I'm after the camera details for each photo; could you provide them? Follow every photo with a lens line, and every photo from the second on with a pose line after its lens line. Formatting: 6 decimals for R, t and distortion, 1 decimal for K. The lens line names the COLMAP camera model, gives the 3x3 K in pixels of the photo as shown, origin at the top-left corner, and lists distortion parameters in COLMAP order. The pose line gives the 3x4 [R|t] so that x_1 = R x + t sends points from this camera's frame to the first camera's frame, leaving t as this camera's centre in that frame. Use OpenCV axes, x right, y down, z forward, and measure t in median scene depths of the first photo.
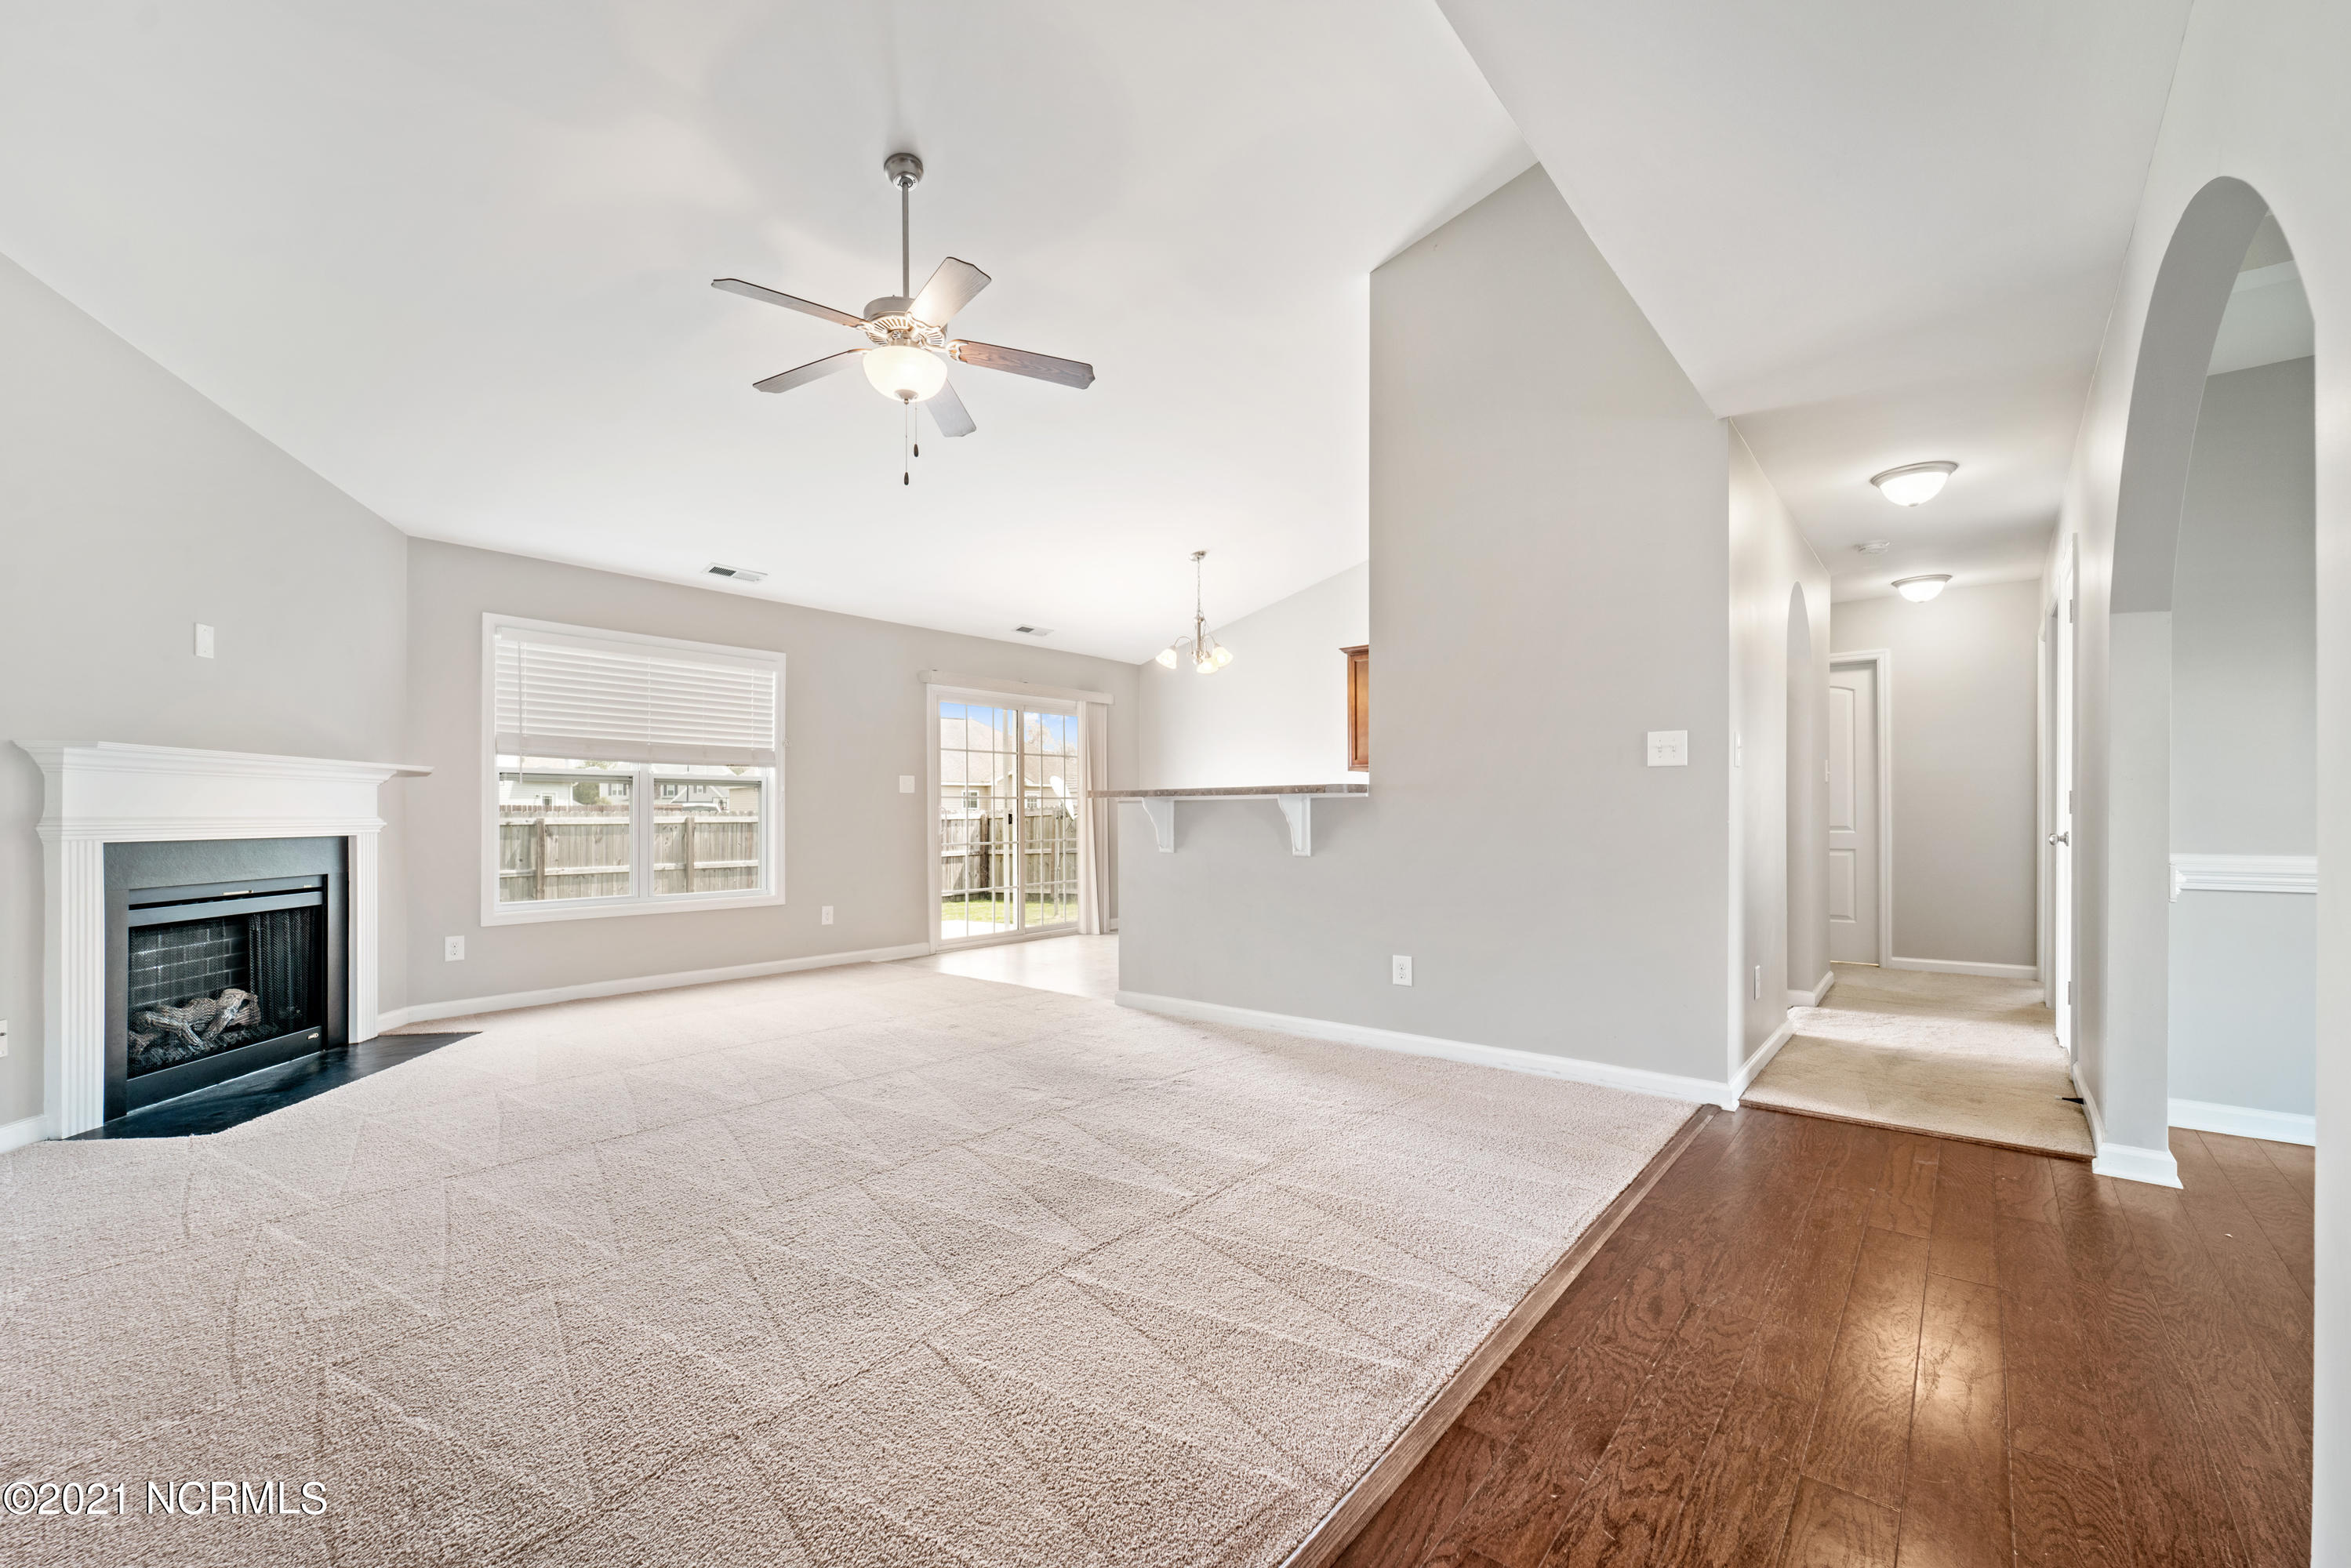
lens RADIAL K [[972.0, 0, 1172.4], [0, 972.0, 815.1], [0, 0, 1]] dist [0.000316, 0.000140]
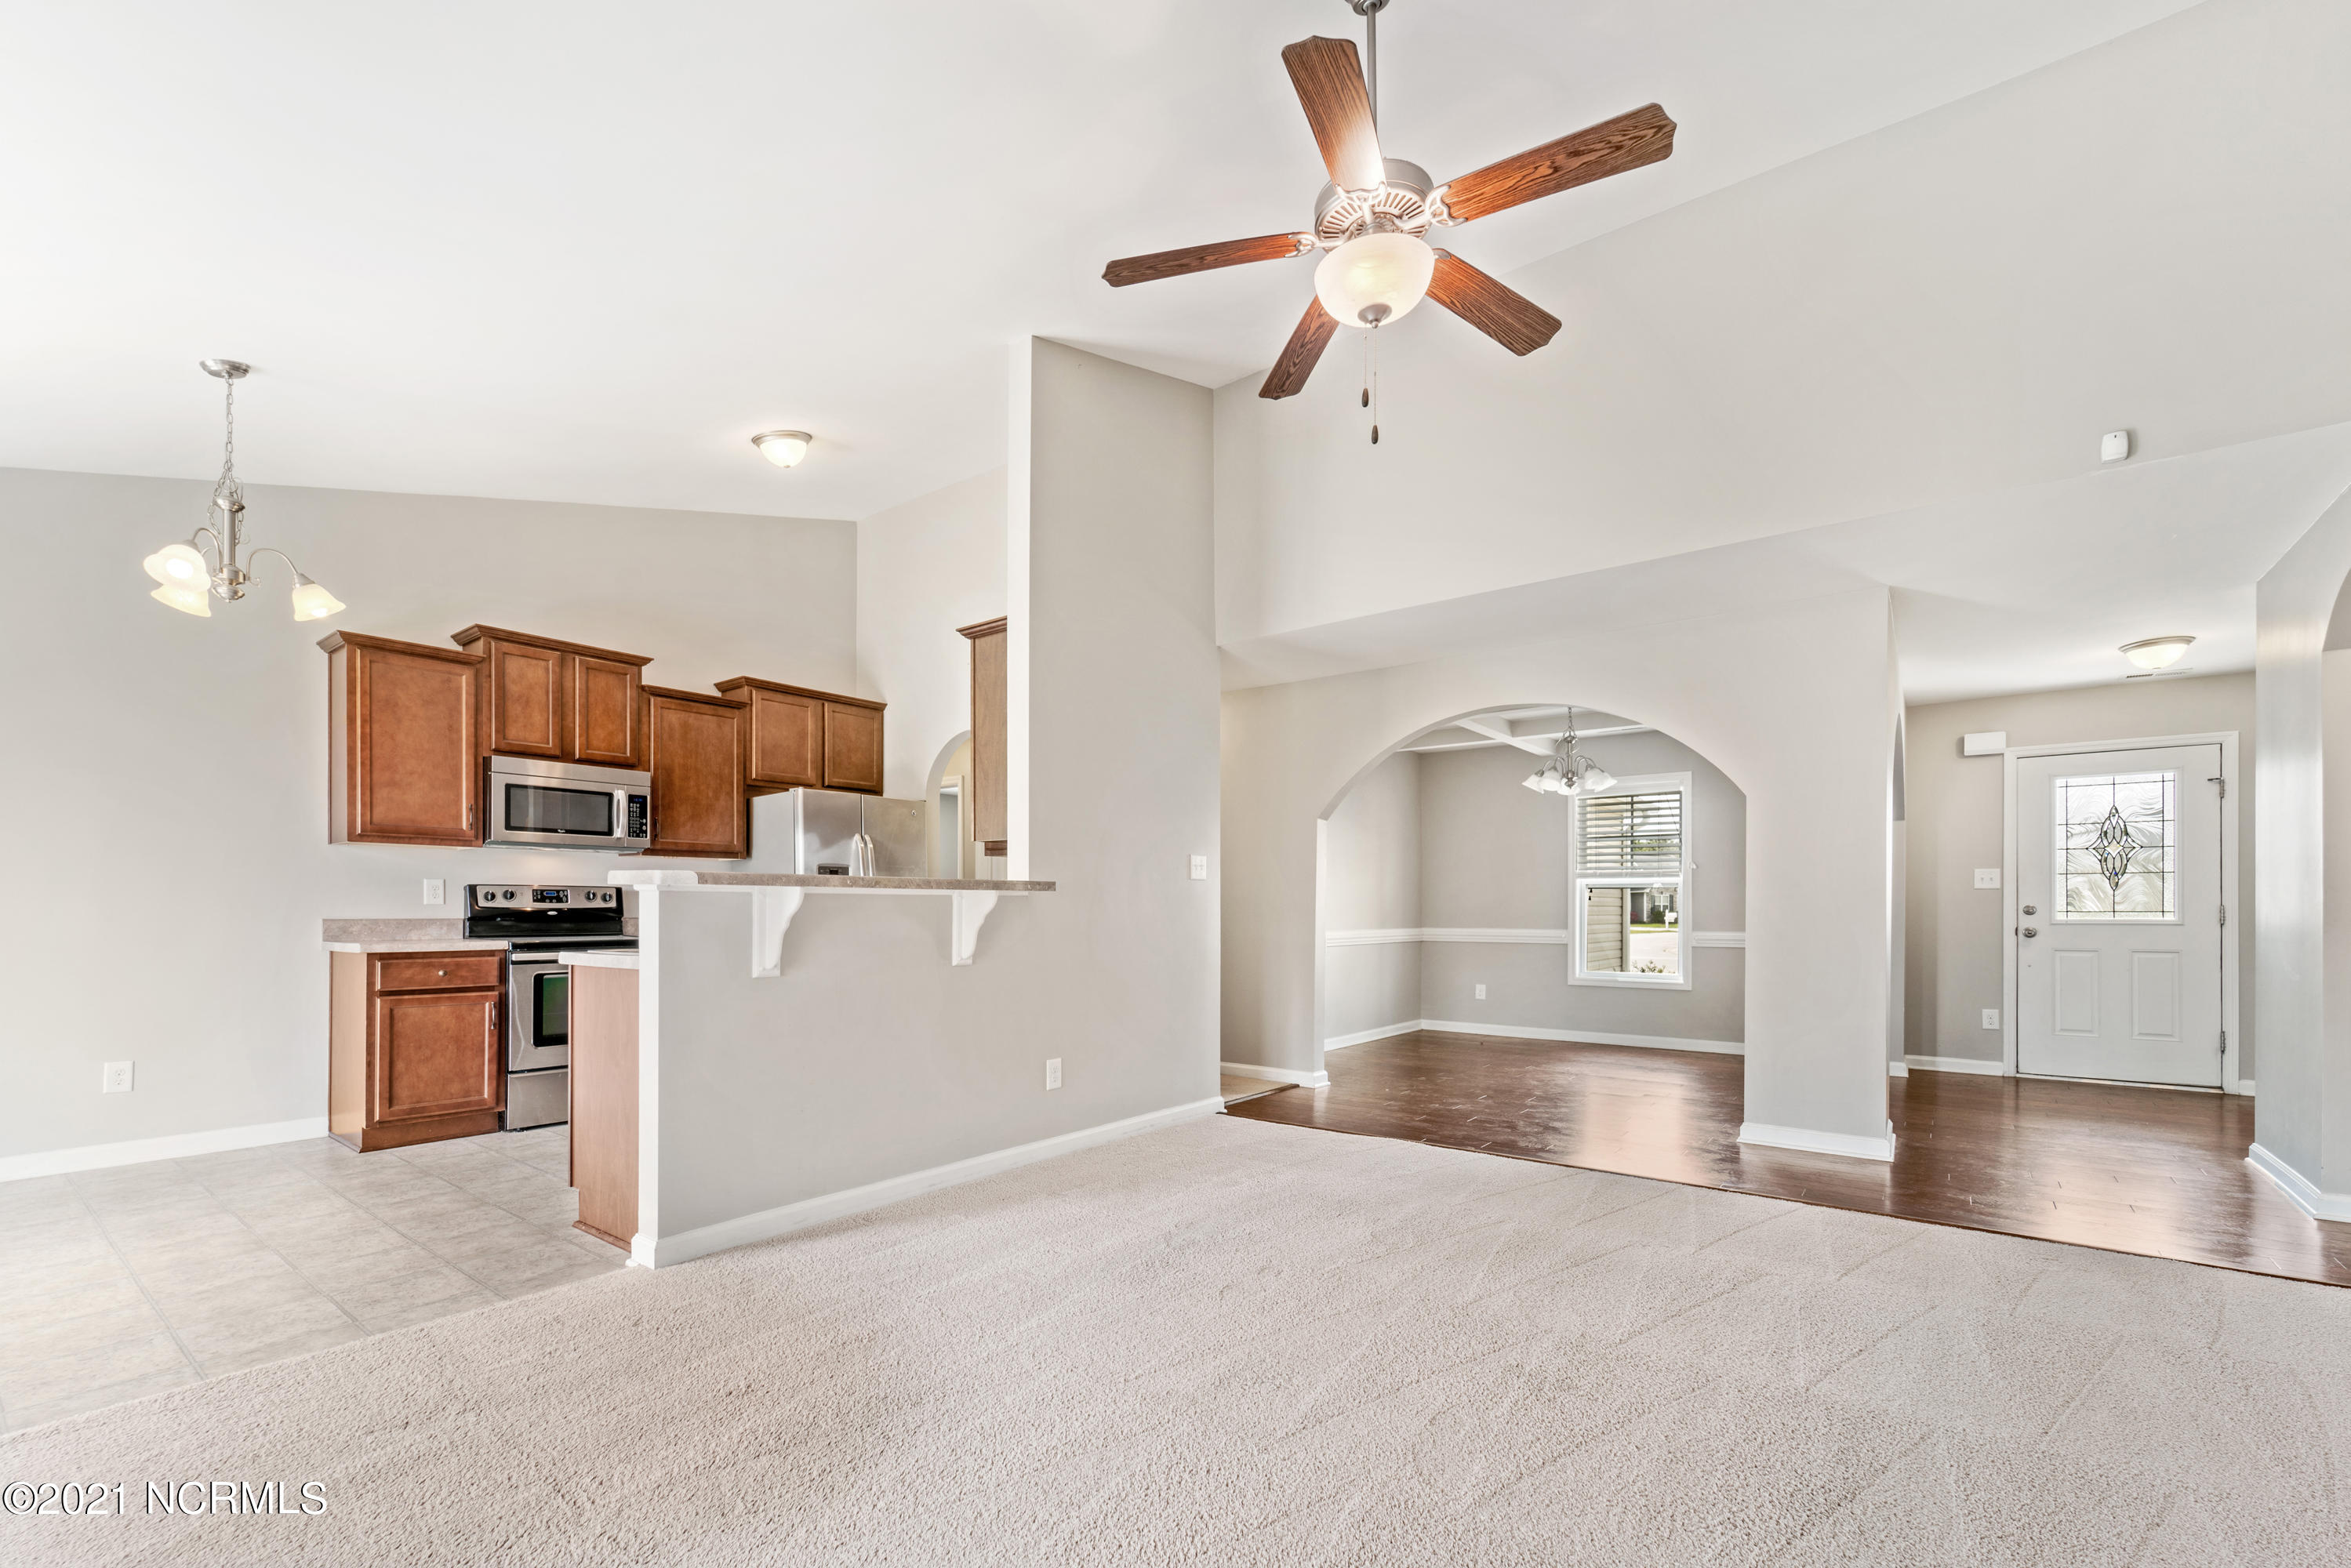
lens RADIAL K [[1001.7, 0, 1170.7], [0, 1001.7, 913.2], [0, 0, 1]] dist [-0.000246, -0.000814]
pose [[-0.033929, 0.000766, 0.999424, -0.821051], [0.000296, 1.000000, -0.000756, -0.000638], [-0.999424, 0.000270, -0.033929, 0.981442]]
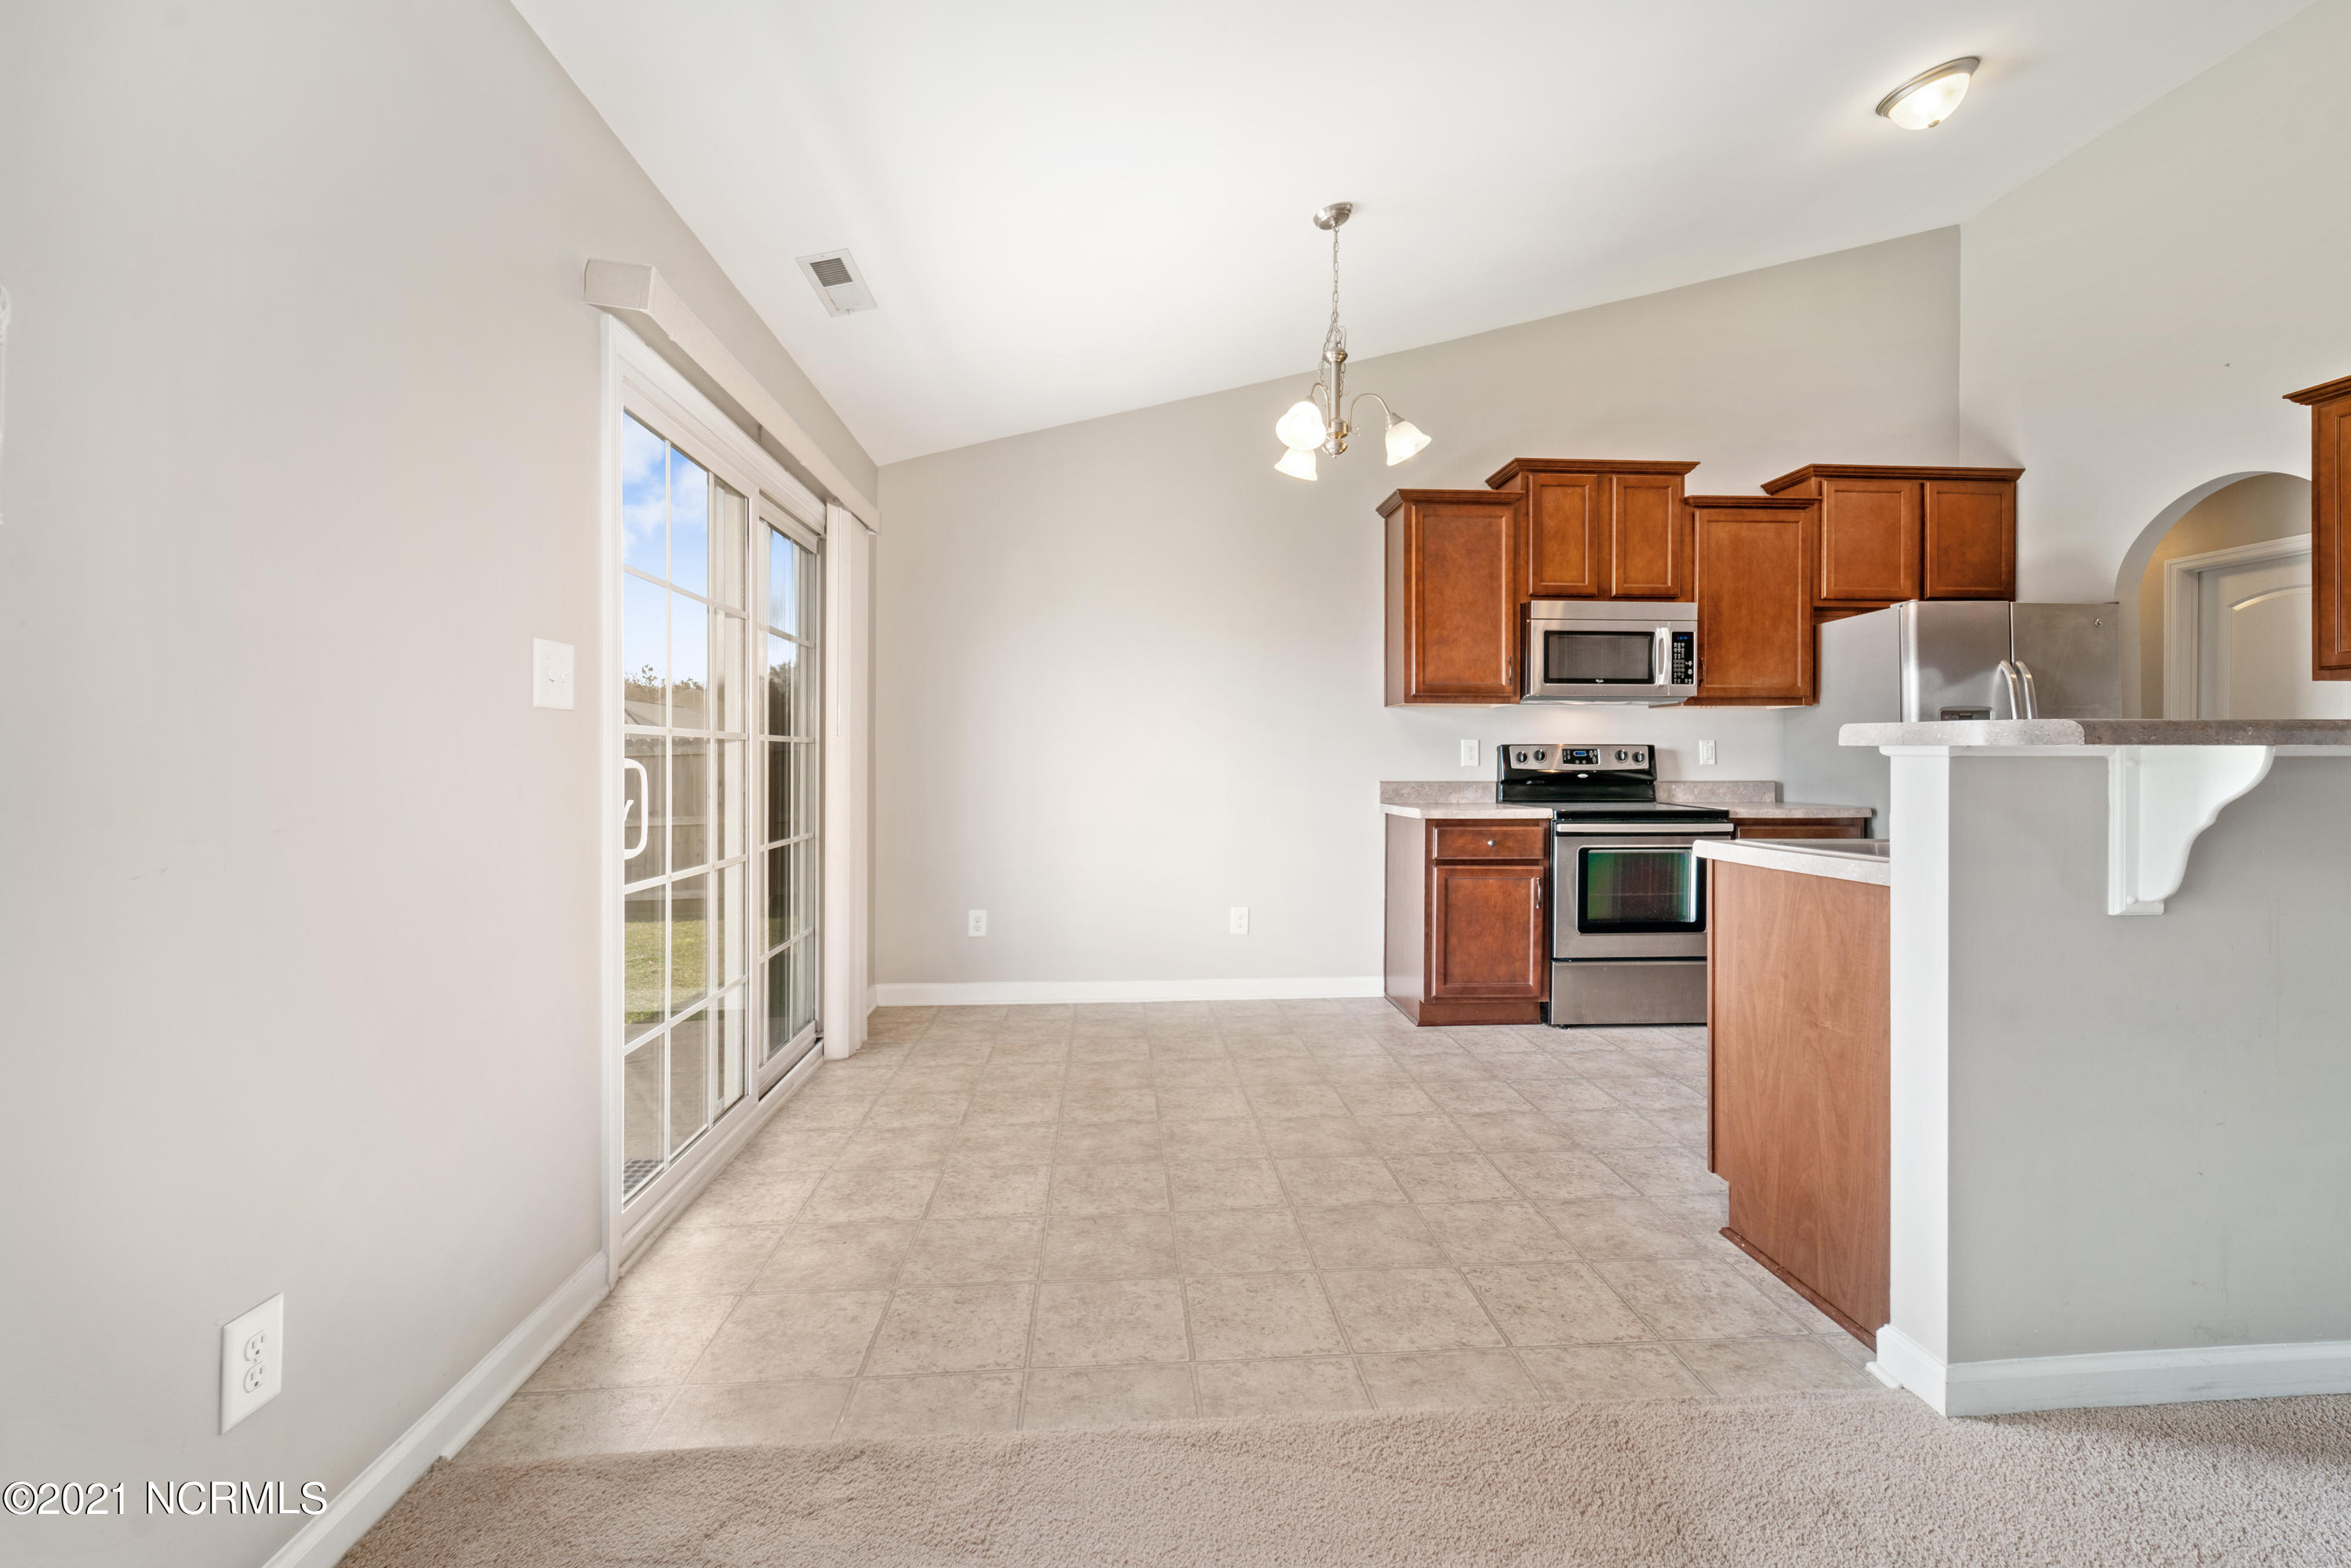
lens RADIAL K [[986.1, 0, 1178.7], [0, 986.1, 765.1], [0, 0, 1]] dist [0.002320, 0.000125]
pose [[0.721579, 0.001953, 0.692329, -0.597115], [-0.002232, 0.999997, -0.000495, -0.013012], [-0.692328, -0.001188, 0.721582, 1.255842]]
